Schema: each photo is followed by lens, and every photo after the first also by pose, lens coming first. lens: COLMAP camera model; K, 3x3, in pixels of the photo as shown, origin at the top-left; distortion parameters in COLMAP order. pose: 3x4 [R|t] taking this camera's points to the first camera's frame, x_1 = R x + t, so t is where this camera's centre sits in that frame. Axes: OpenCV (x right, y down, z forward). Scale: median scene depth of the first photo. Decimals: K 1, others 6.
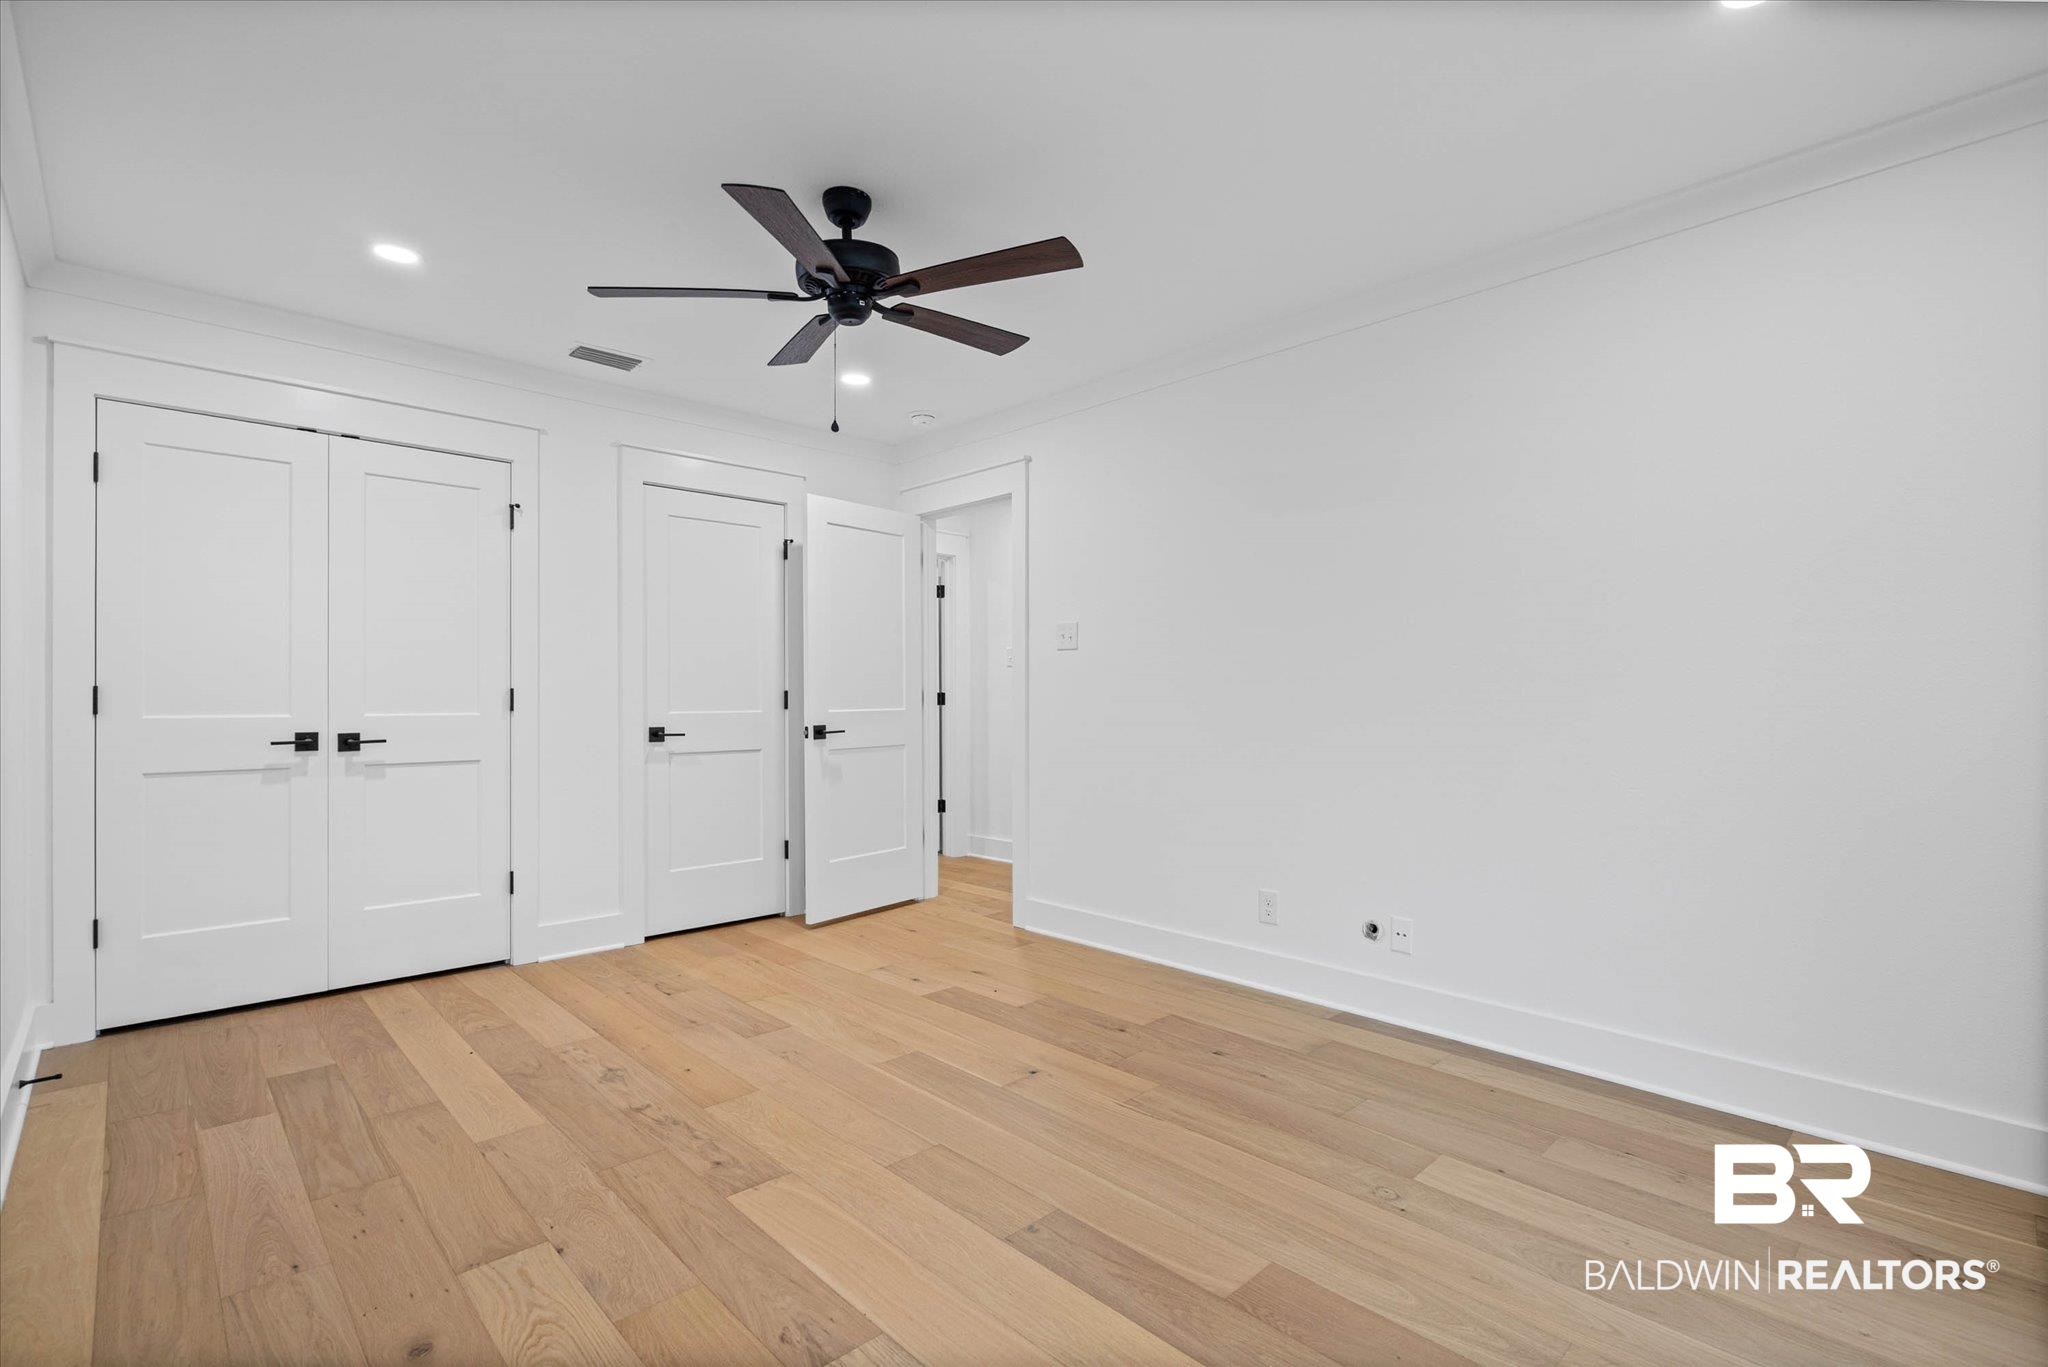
lens RADIAL K [[938.2, 0, 1021.4], [0, 938.2, 691.2], [0, 0, 1]] dist [-0.001984, -0.000822]
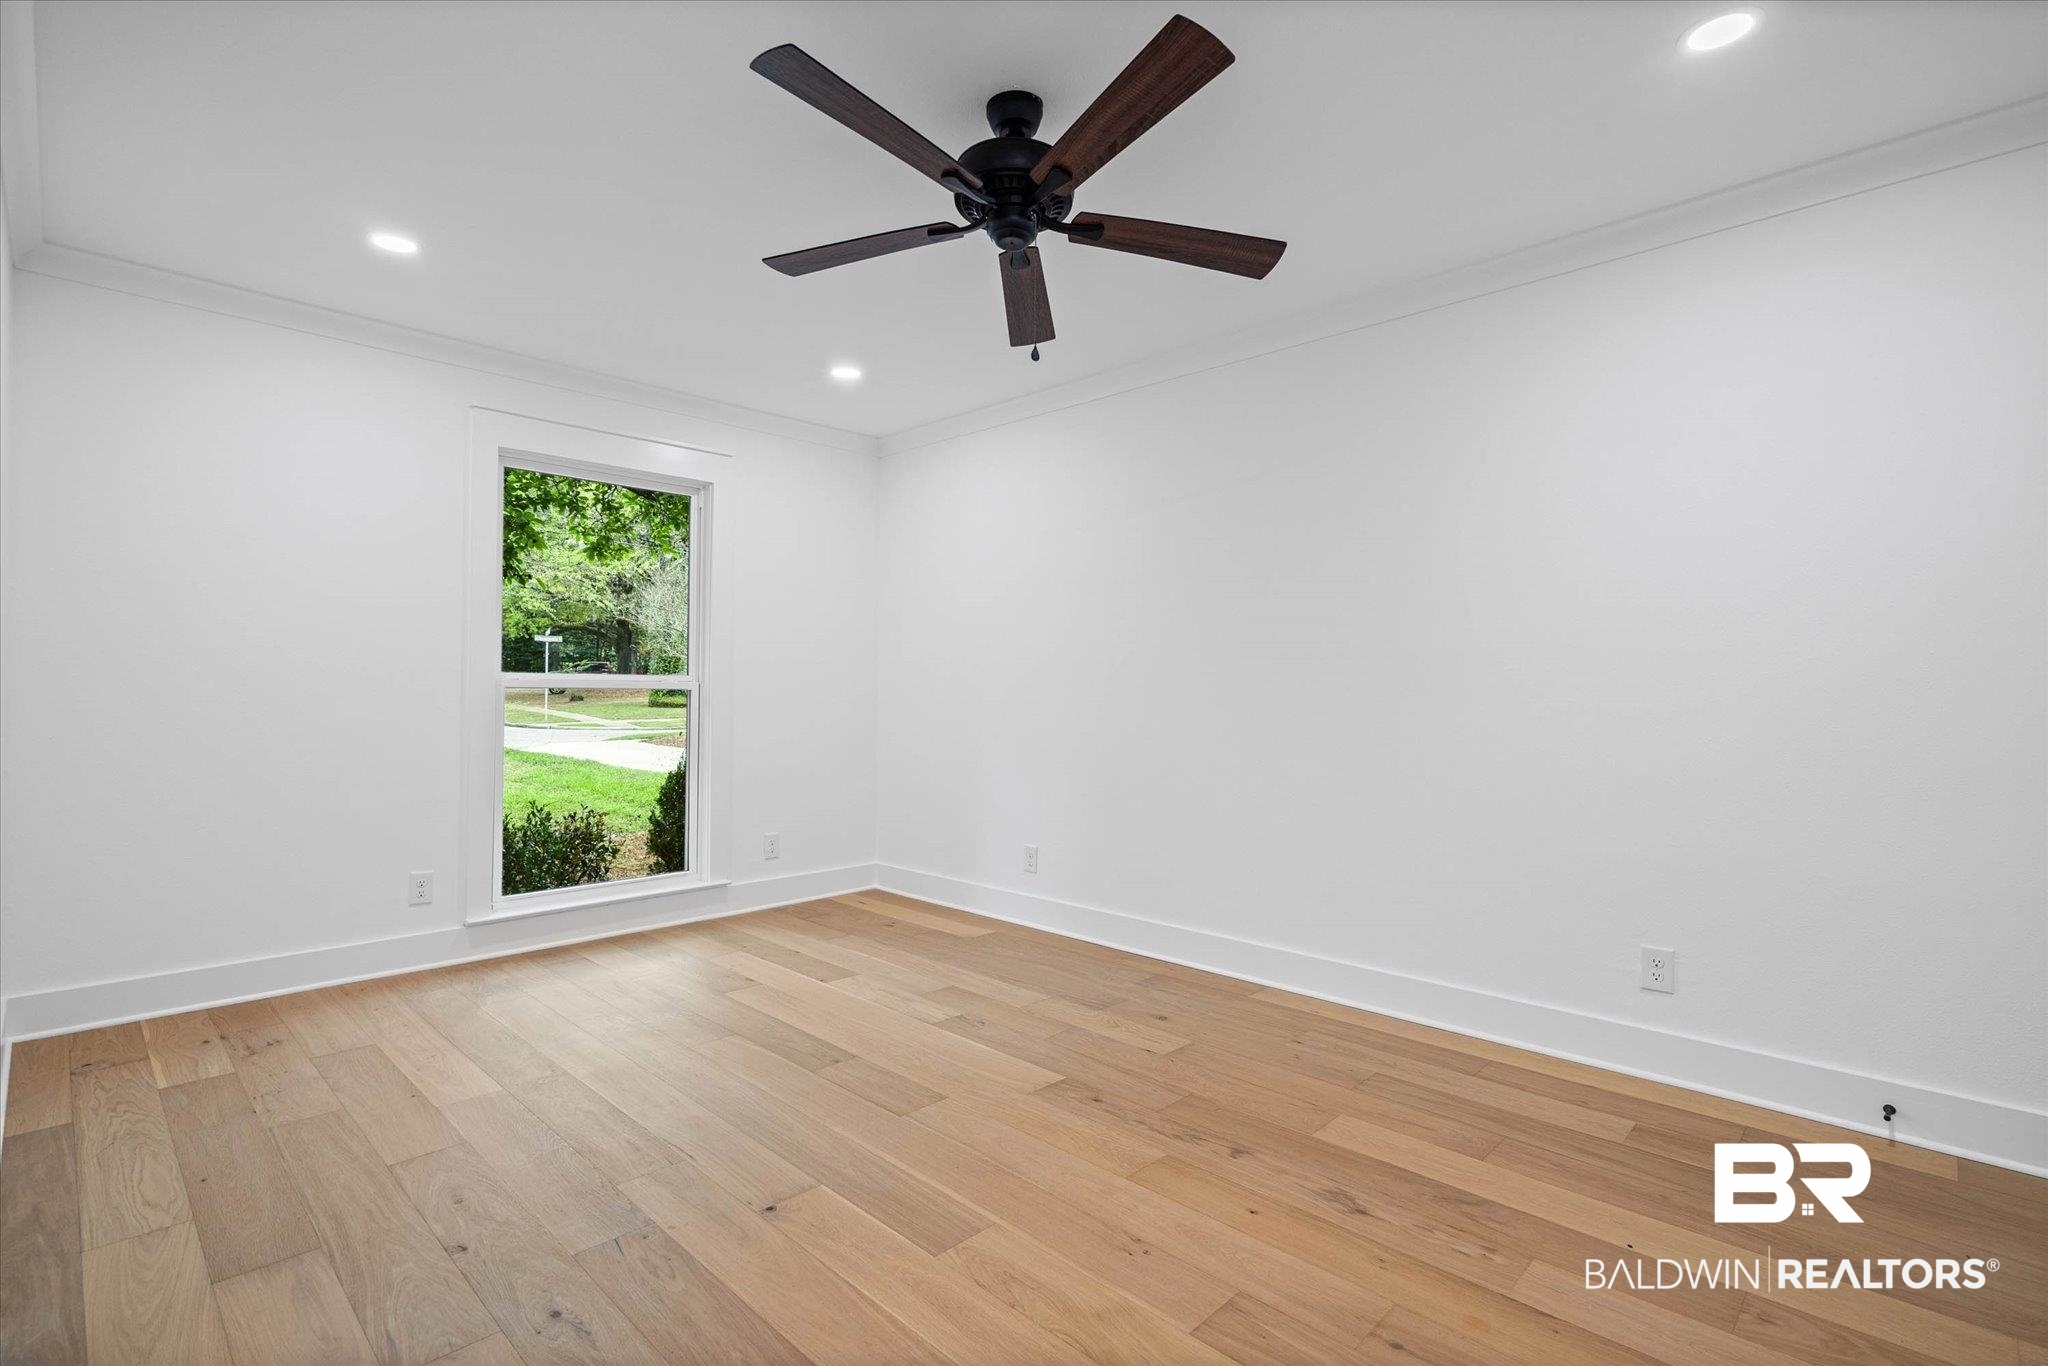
lens RADIAL K [[938.2, 0, 1013.7], [0, 938.2, 689.1], [0, 0, 1]] dist [-0.001984, -0.000822]
pose [[-0.999496, -0.007943, -0.030722, -0.163560], [-0.007664, 0.999928, -0.009200, 0.014775], [0.030793, -0.008960, -0.999486, 1.892738]]
